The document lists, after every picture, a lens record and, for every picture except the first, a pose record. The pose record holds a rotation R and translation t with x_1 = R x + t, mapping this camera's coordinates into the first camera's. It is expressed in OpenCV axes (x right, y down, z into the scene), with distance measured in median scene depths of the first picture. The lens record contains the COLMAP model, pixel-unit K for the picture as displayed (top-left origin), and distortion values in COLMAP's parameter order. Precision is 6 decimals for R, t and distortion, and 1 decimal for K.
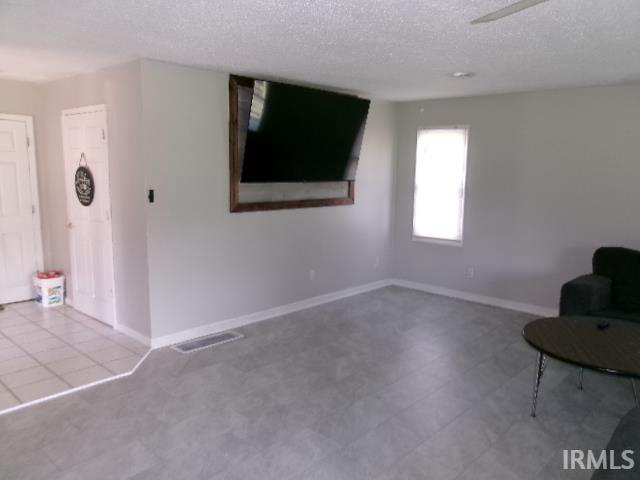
lens RADIAL K [[506.4, 0, 333.5], [0, 506.4, 237.2], [0, 0, 1]] dist [-0.041557, 0.076735]
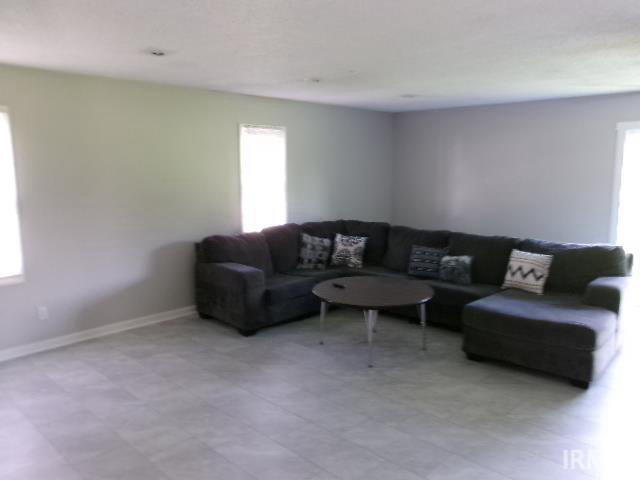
lens RADIAL K [[506.4, 0, 333.5], [0, 506.4, 237.2], [0, 0, 1]] dist [-0.041557, 0.076735]
pose [[0.027264, -0.159581, 0.986808, -0.554704], [0.153113, 0.976193, 0.153634, -0.111028], [-0.987833, 0.146904, 0.051049, 0.713250]]
